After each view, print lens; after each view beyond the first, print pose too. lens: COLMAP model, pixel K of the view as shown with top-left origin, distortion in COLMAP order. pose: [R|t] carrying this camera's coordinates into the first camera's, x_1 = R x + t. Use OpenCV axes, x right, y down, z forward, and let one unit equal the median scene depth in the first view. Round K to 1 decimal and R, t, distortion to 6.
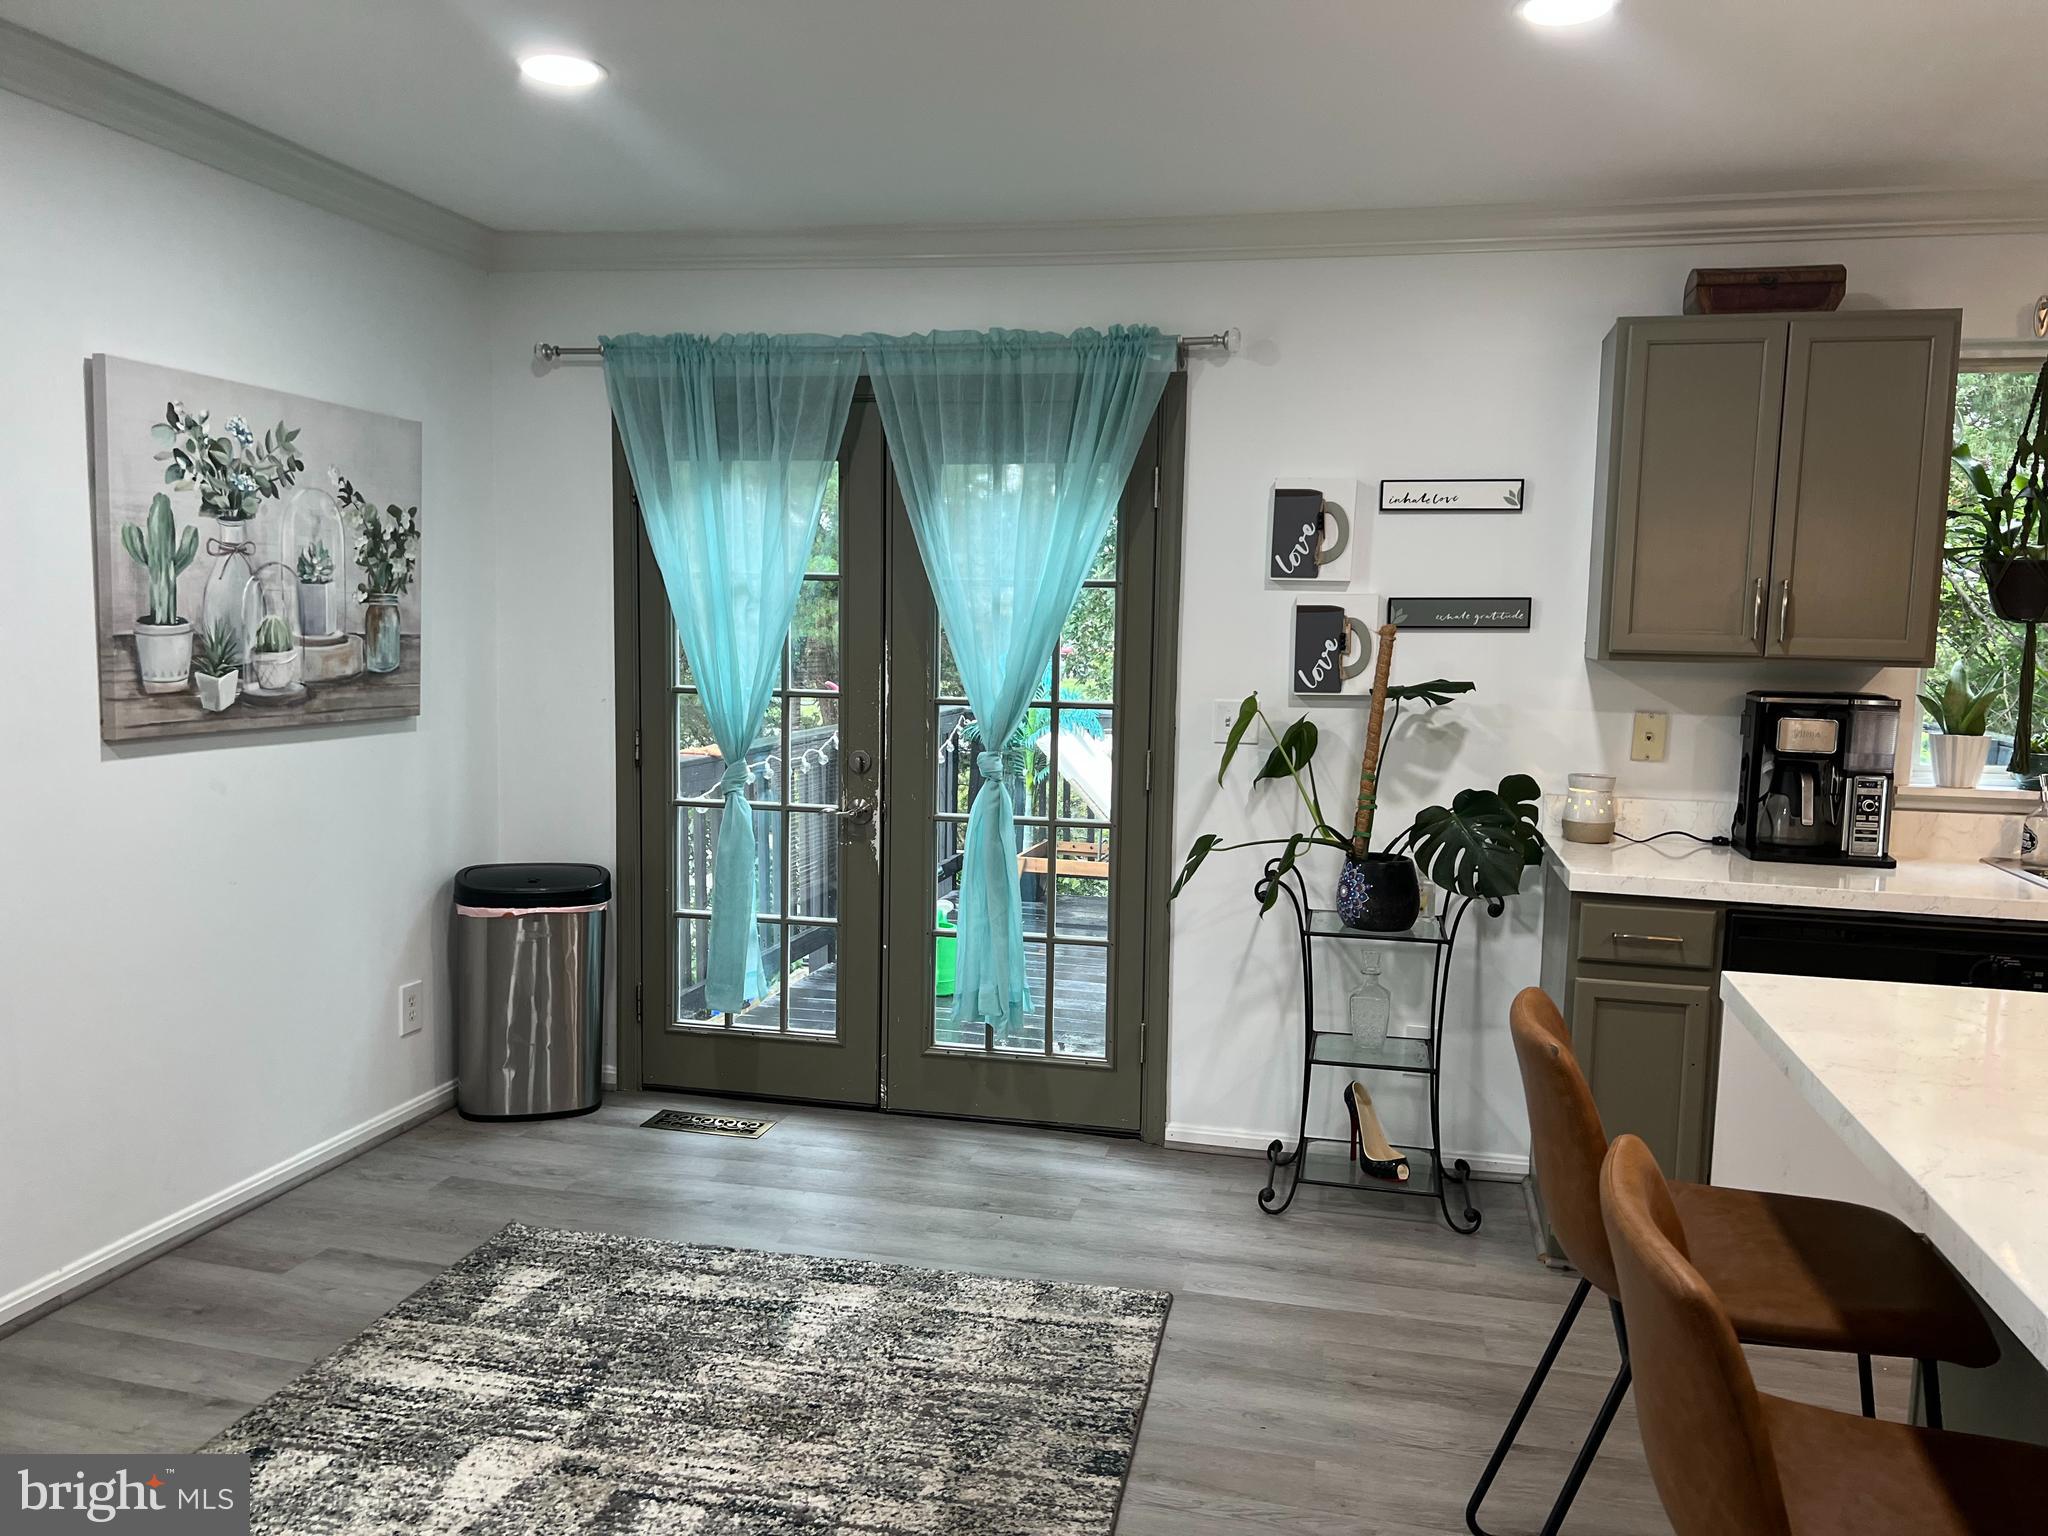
lens RADIAL K [[1538.4, 0, 1029.1], [0, 1538.4, 771.2], [0, 0, 1]] dist [0.068994, -0.078010]
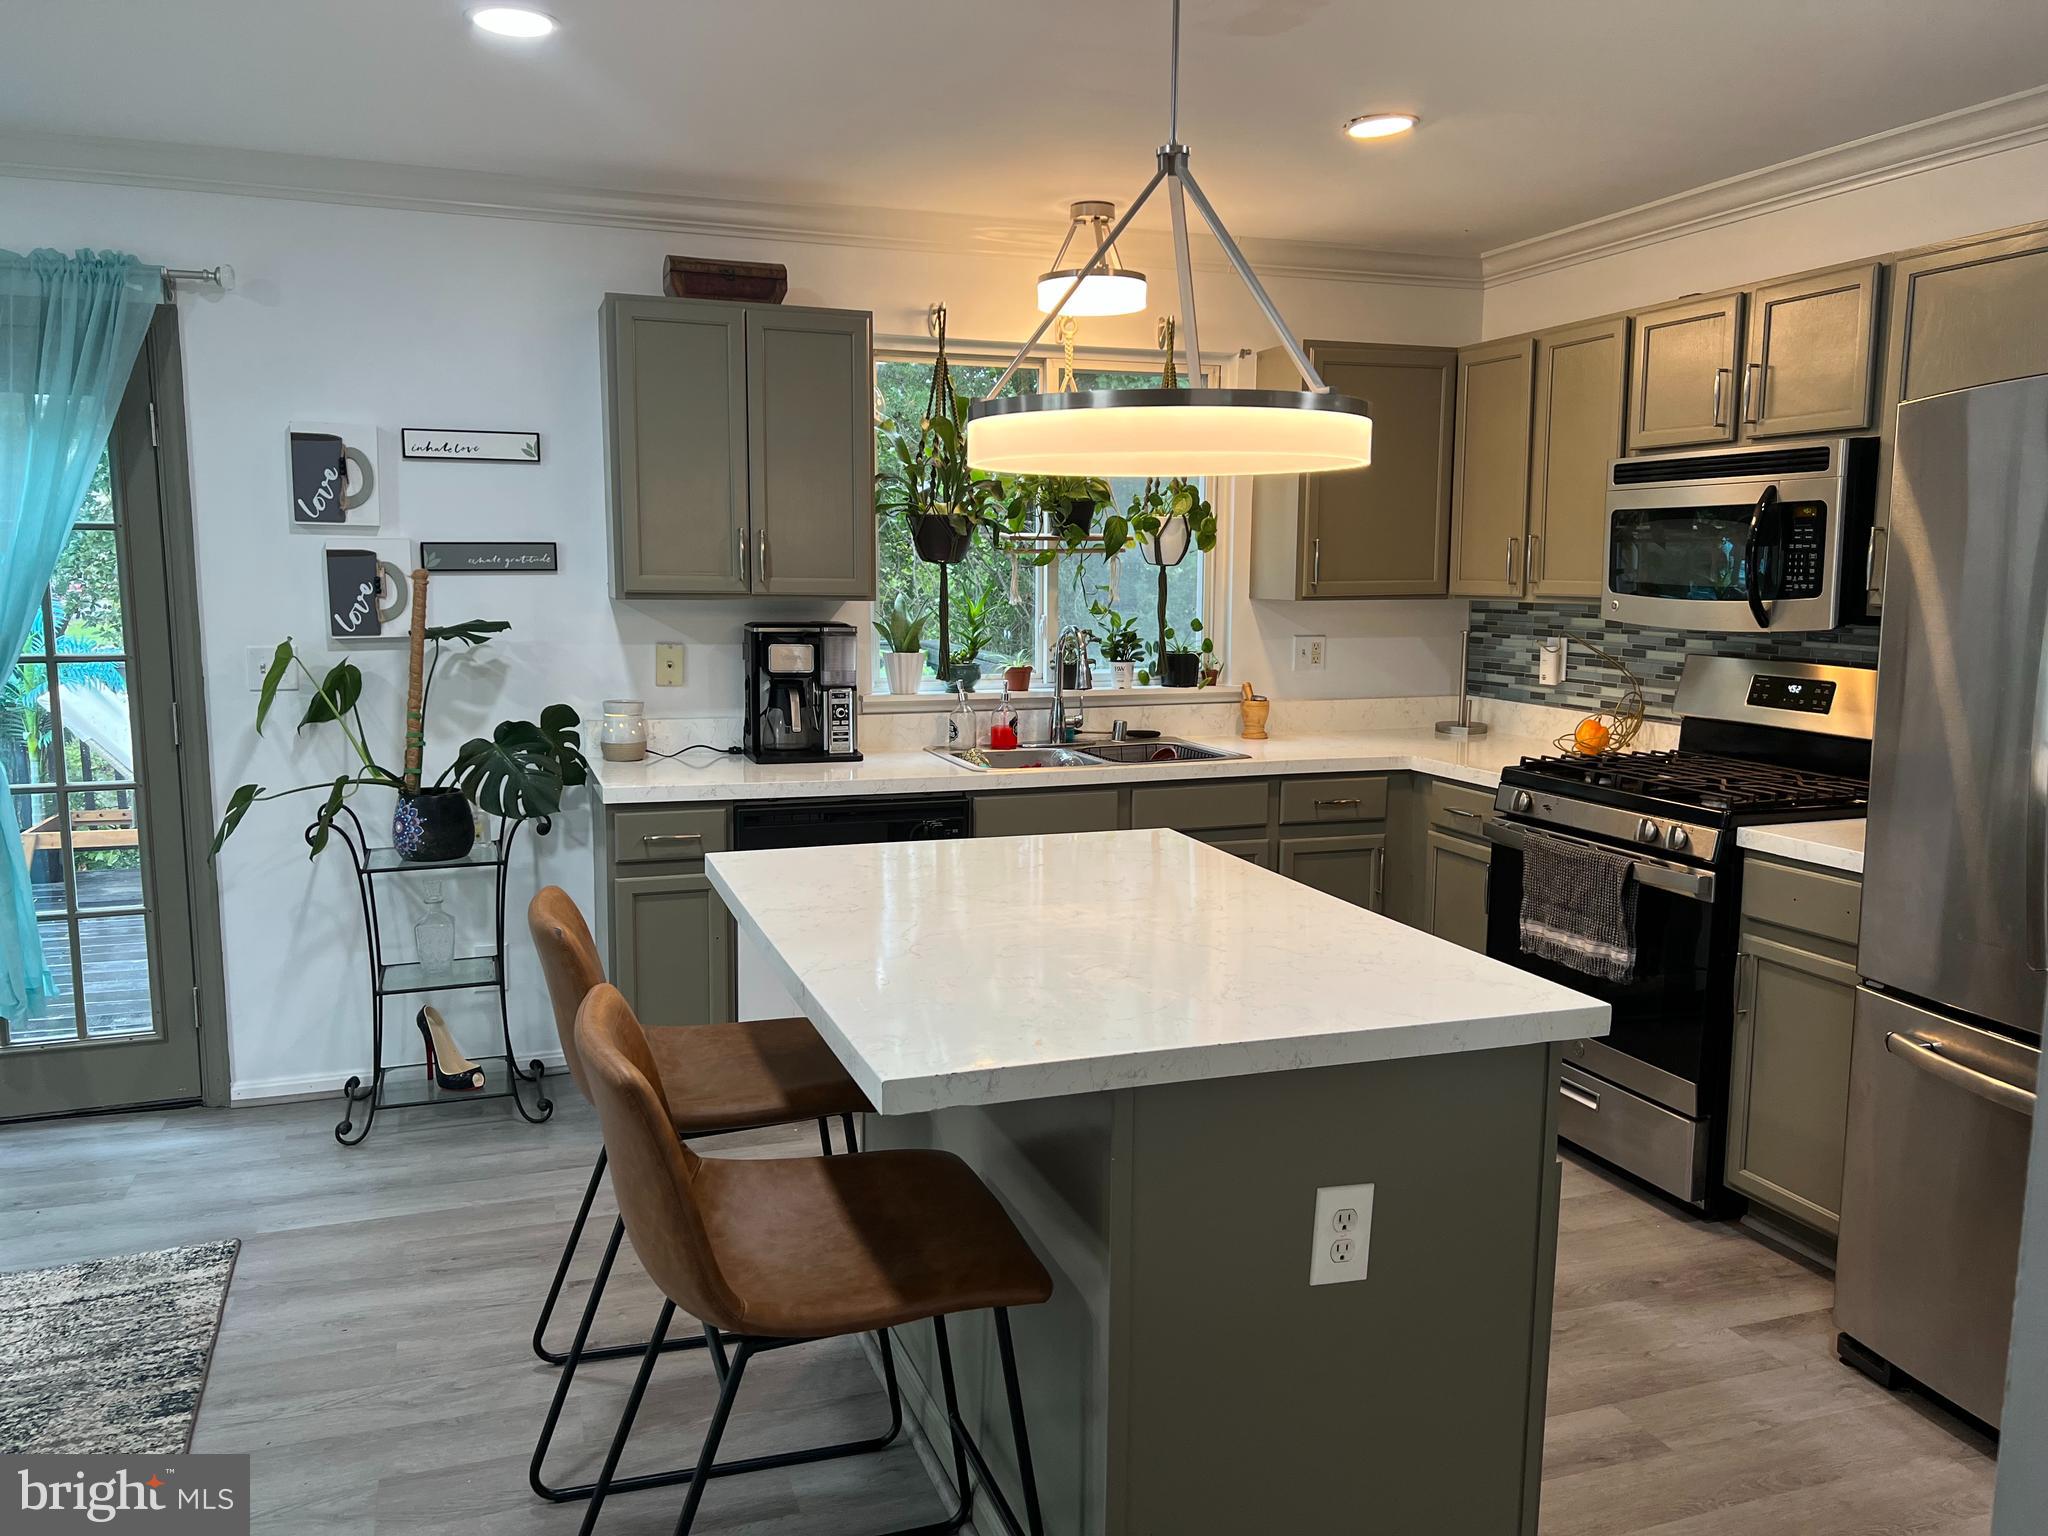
lens RADIAL K [[1522.4, 0, 1042.0], [0, 1522.4, 779.7], [0, 0, 1]] dist [0.009107, -0.004733]
pose [[0.834773, -0.087719, 0.543561, 0.010206], [0.060731, 0.995873, 0.067445, 0.003177], [-0.547234, -0.023290, 0.836656, -0.093498]]
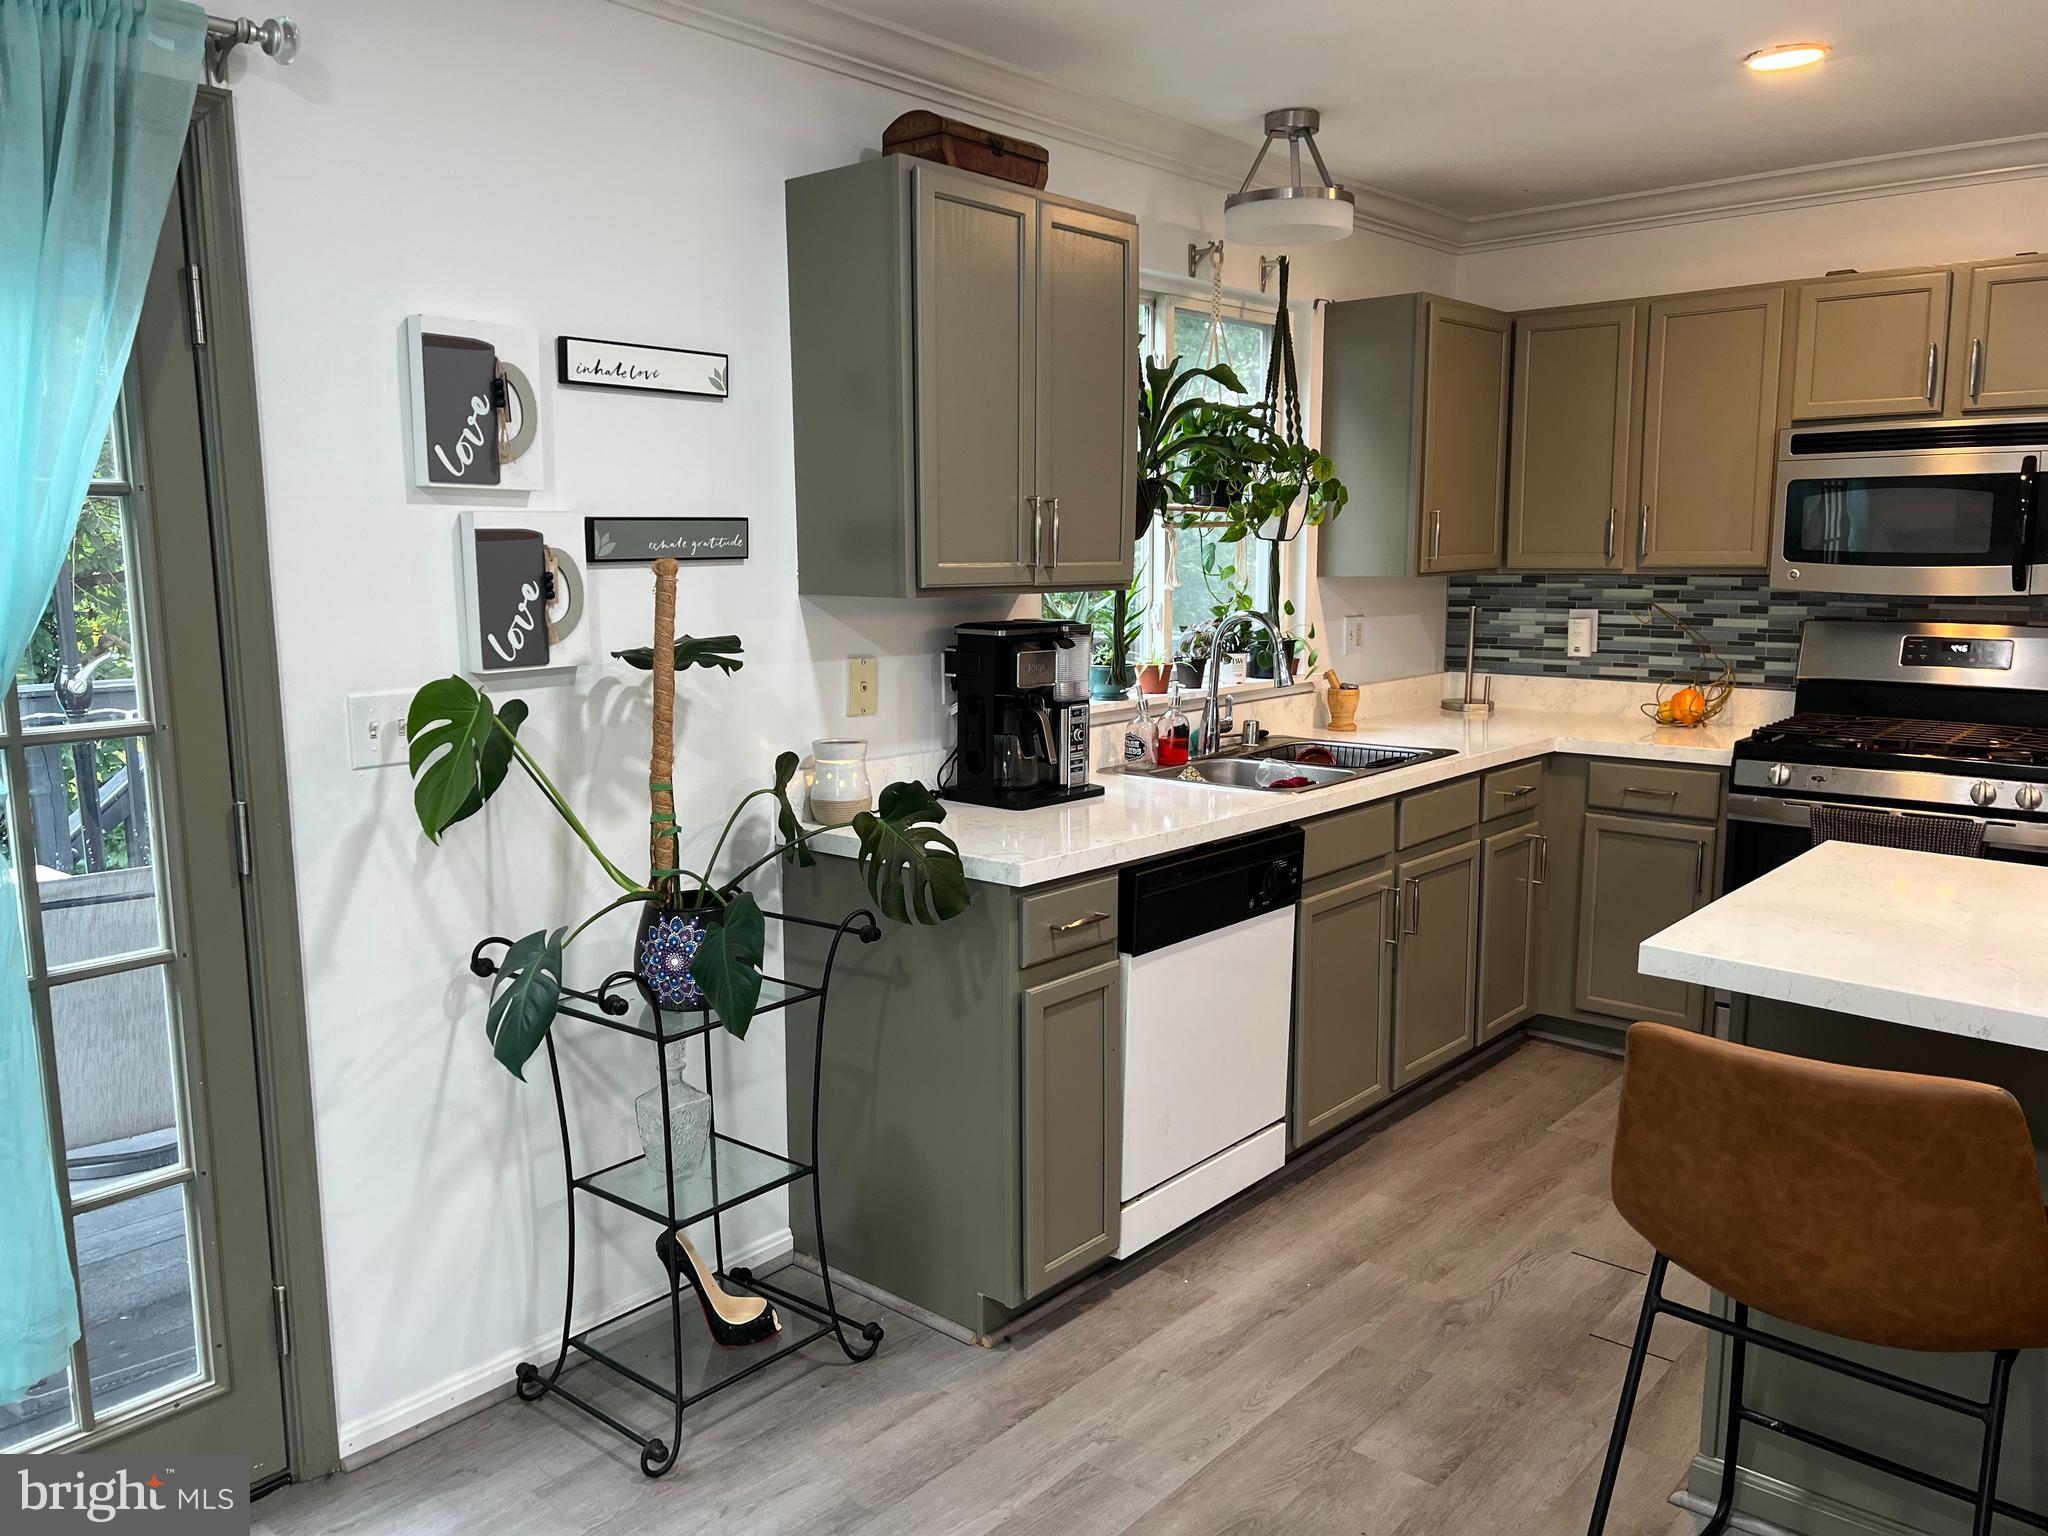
lens RADIAL K [[1522.4, 0, 1042.0], [0, 1522.4, 779.7], [0, 0, 1]] dist [0.009107, -0.004733]
pose [[0.465940, -0.153560, 0.871389, -0.274585], [0.101049, 0.987617, 0.120010, -0.061085], [-0.879027, 0.032135, 0.475687, 0.533753]]
